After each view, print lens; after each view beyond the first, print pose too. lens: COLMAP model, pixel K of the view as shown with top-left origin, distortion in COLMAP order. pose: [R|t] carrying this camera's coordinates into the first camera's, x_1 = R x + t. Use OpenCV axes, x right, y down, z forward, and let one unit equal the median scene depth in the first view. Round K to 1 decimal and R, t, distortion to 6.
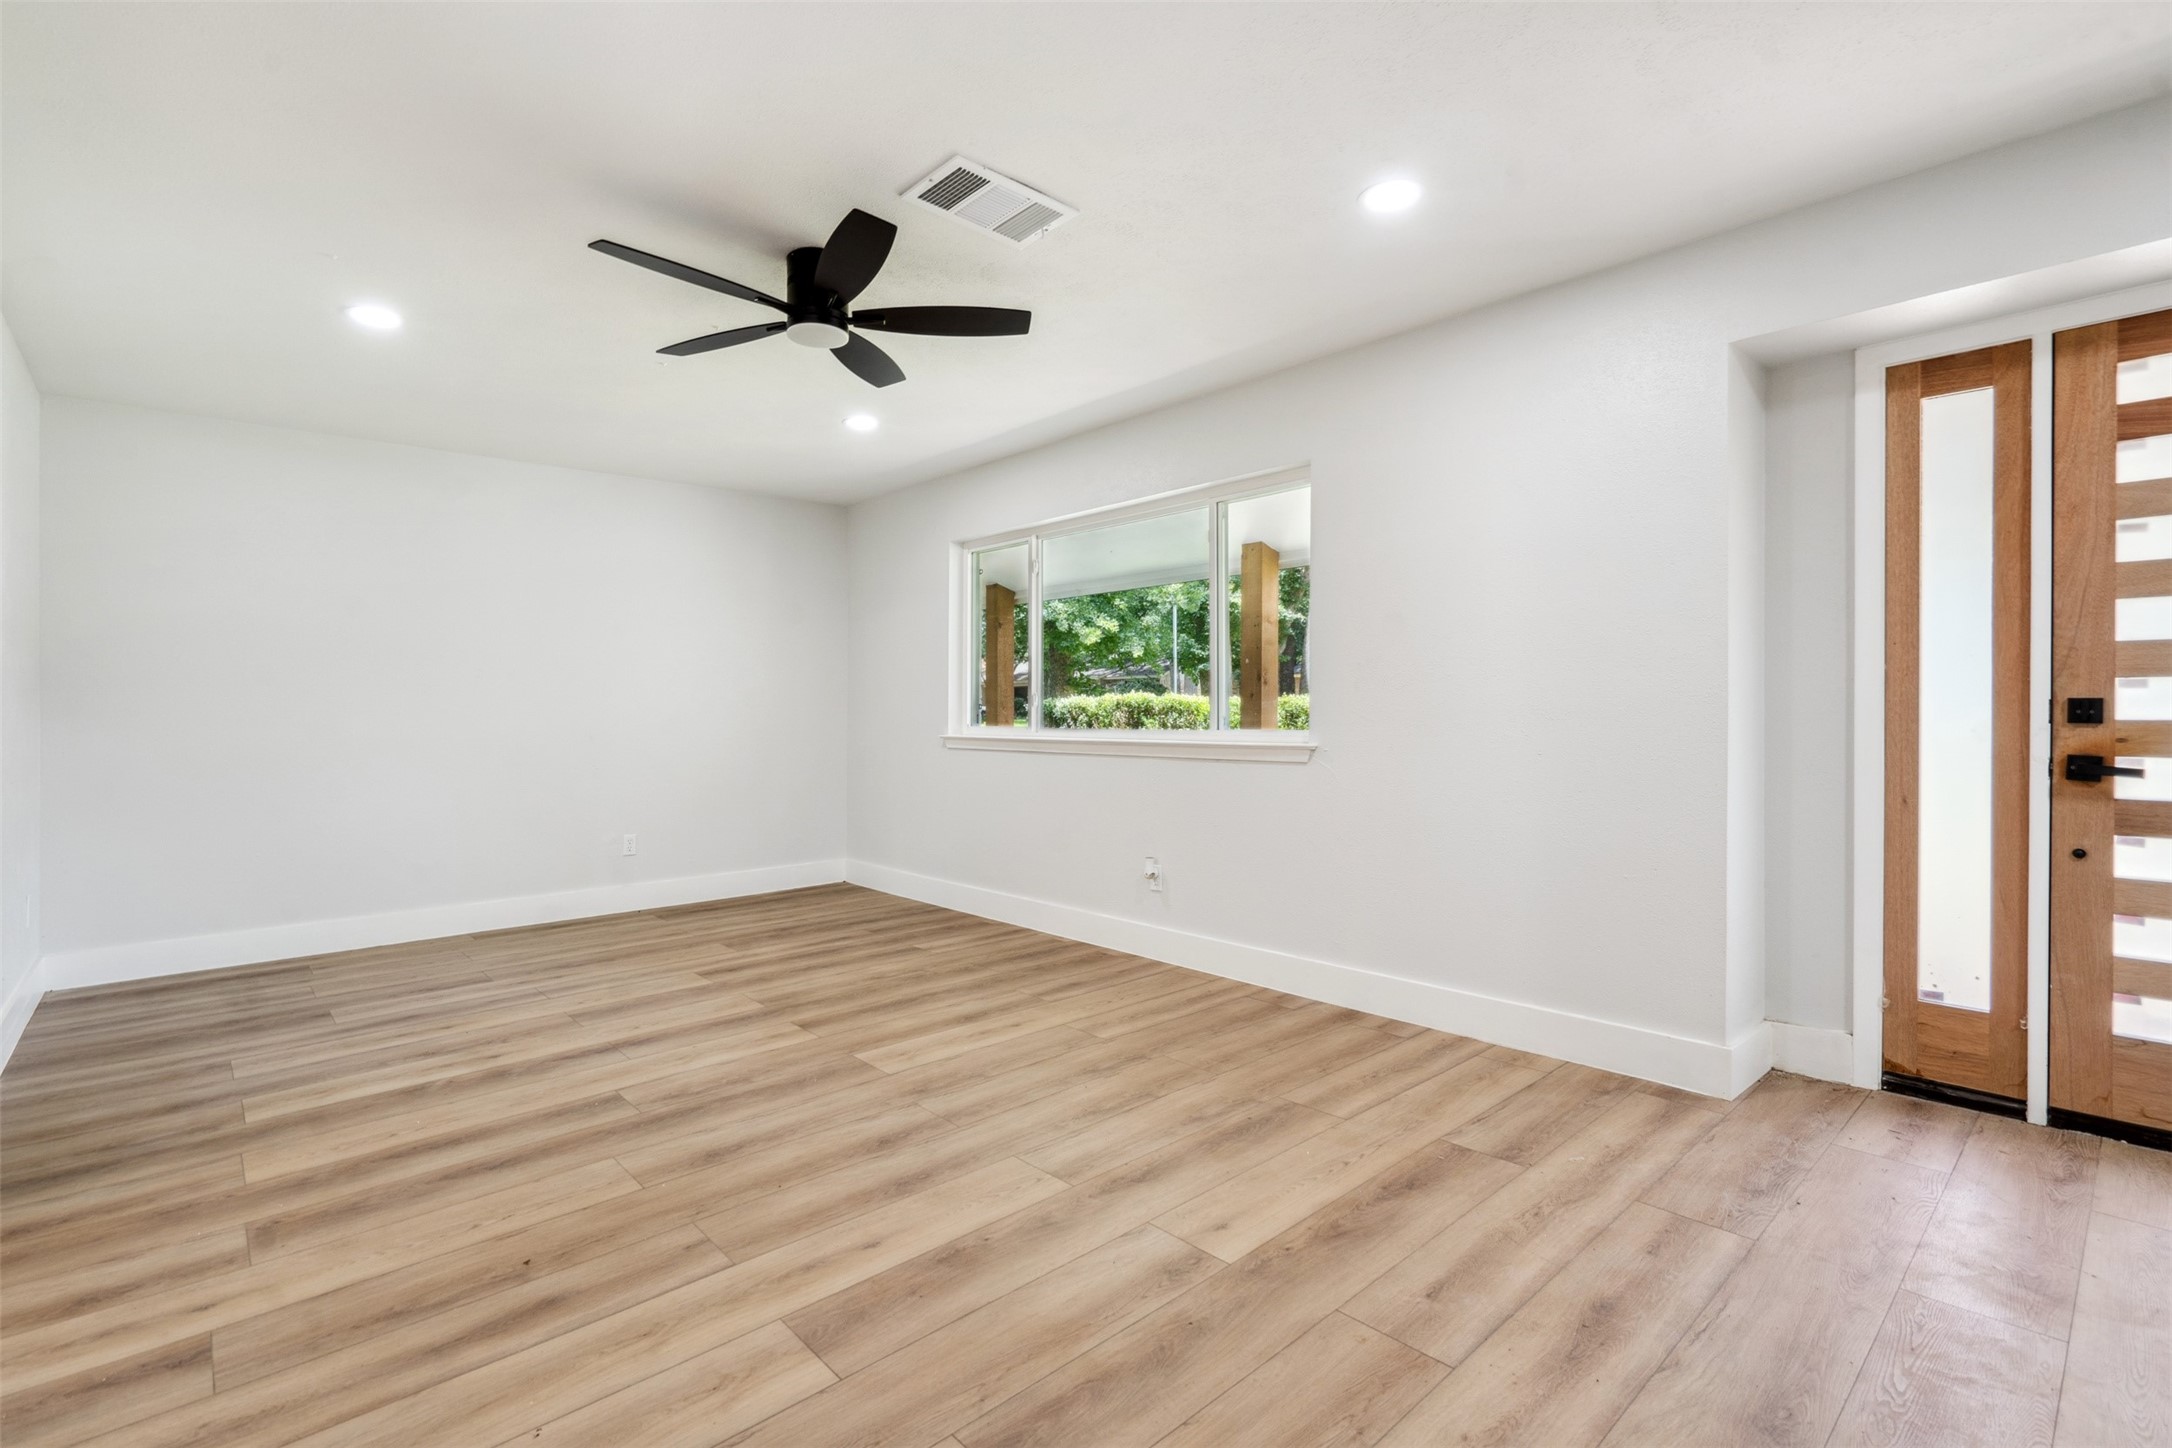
lens RADIAL K [[988.8, 0, 1087.2], [0, 988.8, 716.0], [0, 0, 1]] dist [-0.003465, 0.000165]
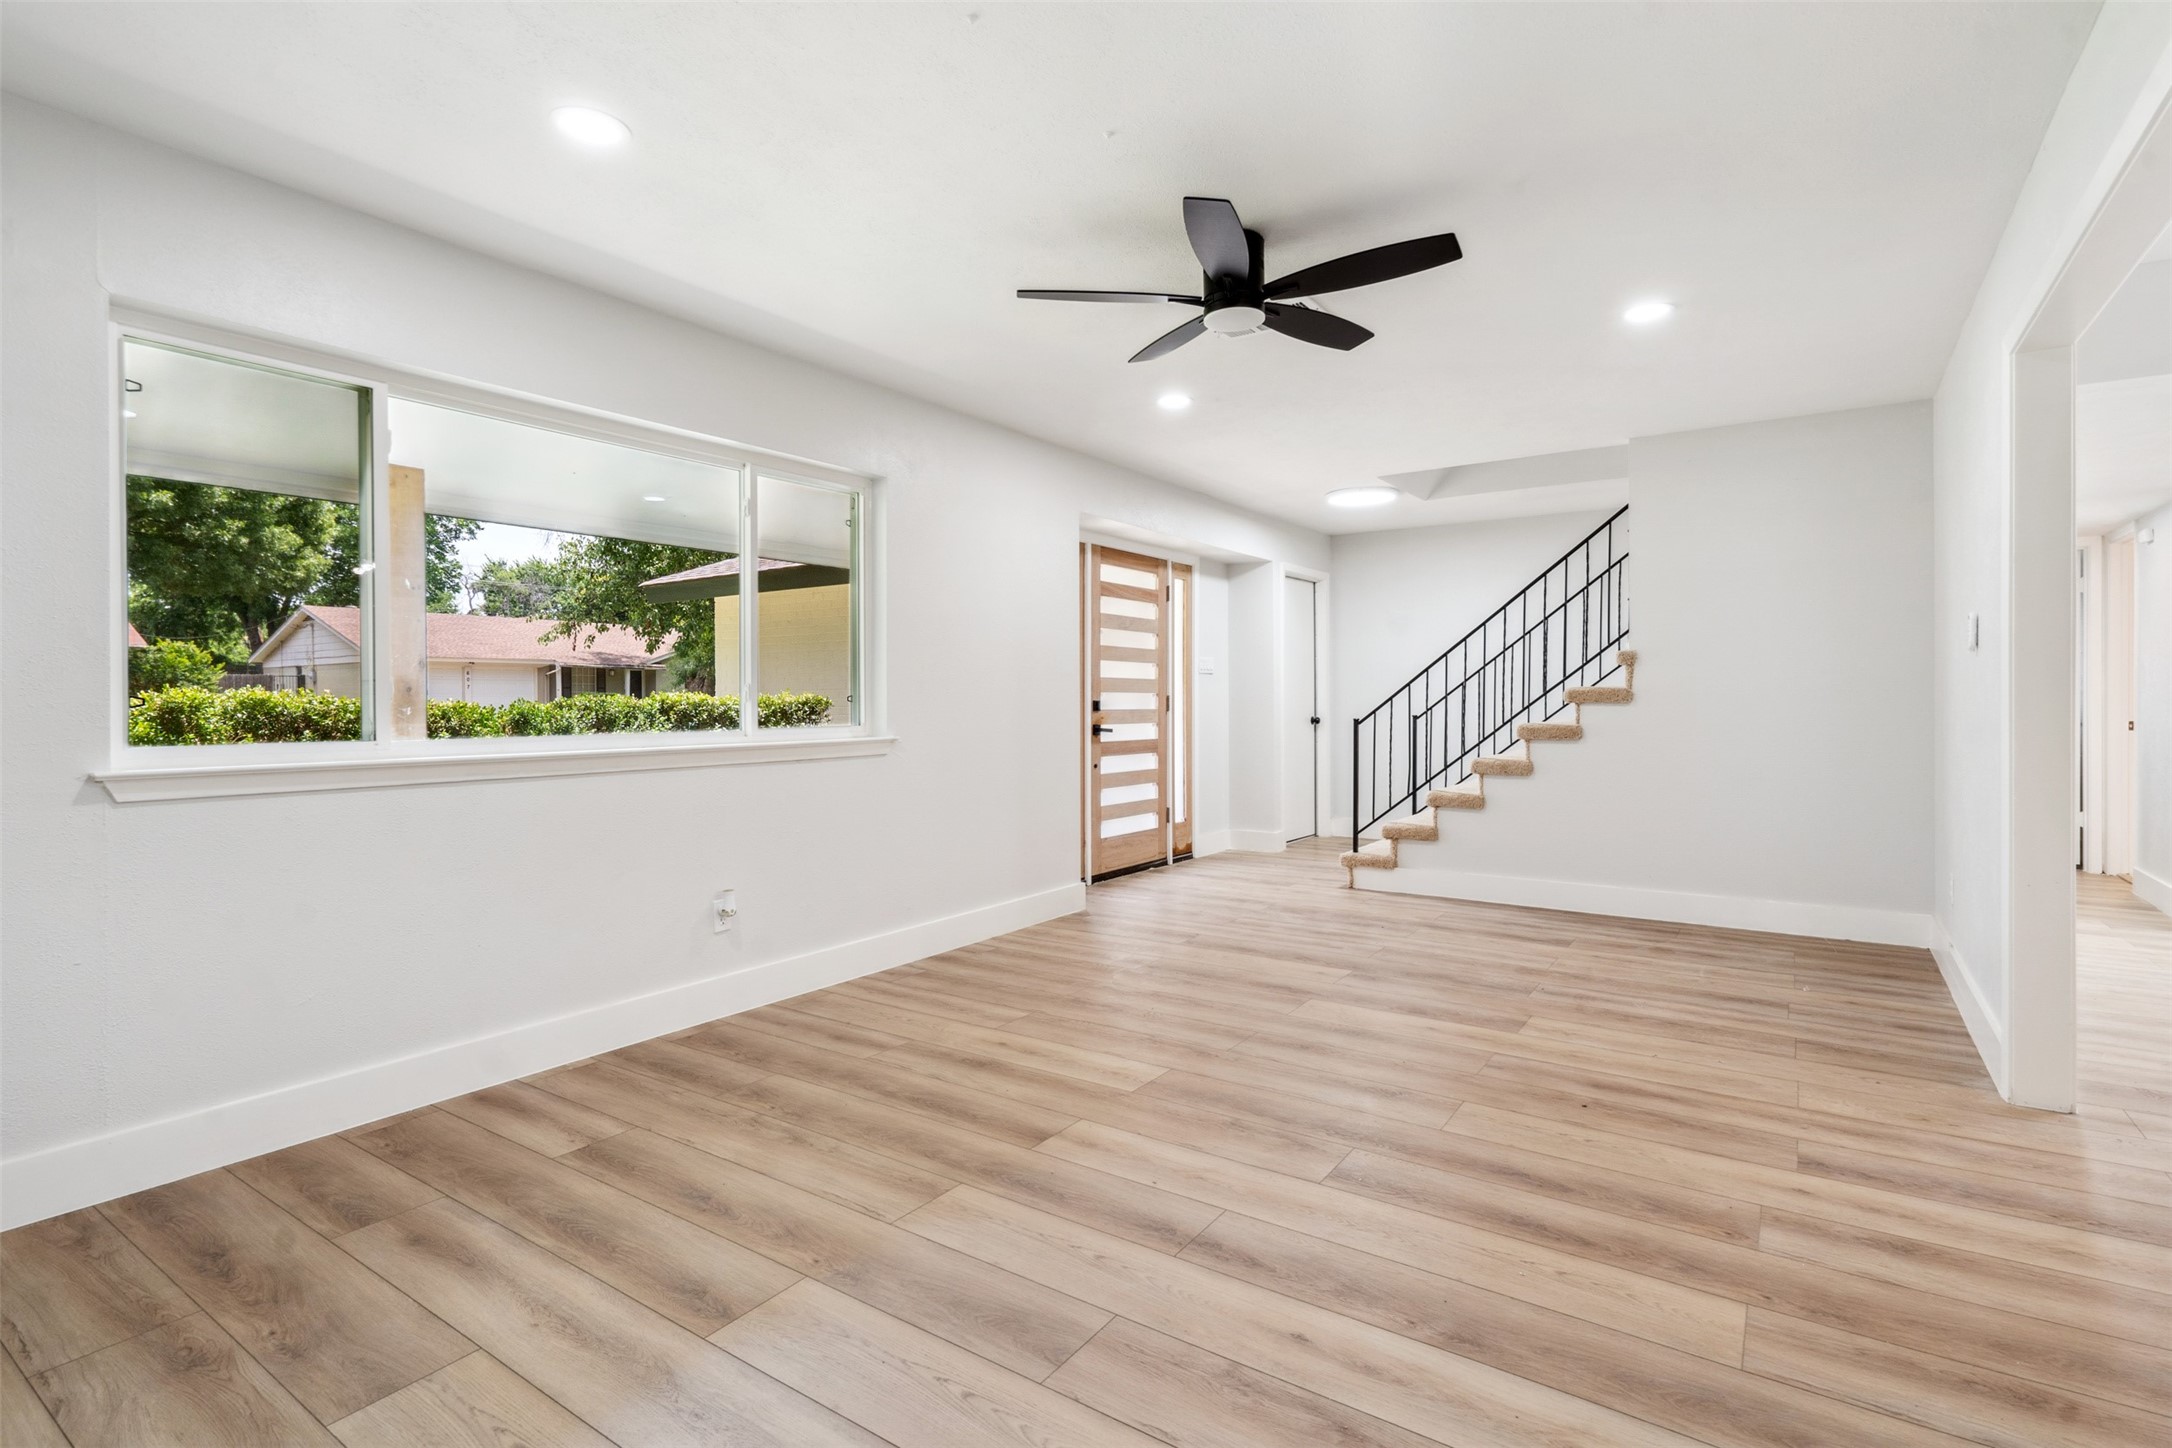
lens RADIAL K [[1035.9, 0, 1091.5], [0, 1035.9, 719.6], [0, 0, 1]] dist [-0.000778, 0.000196]
pose [[-0.225839, -0.006346, 0.974144, -1.374984], [0.014903, 0.999839, 0.009969, 0.002583], [-0.974051, 0.016770, -0.225708, 1.510718]]
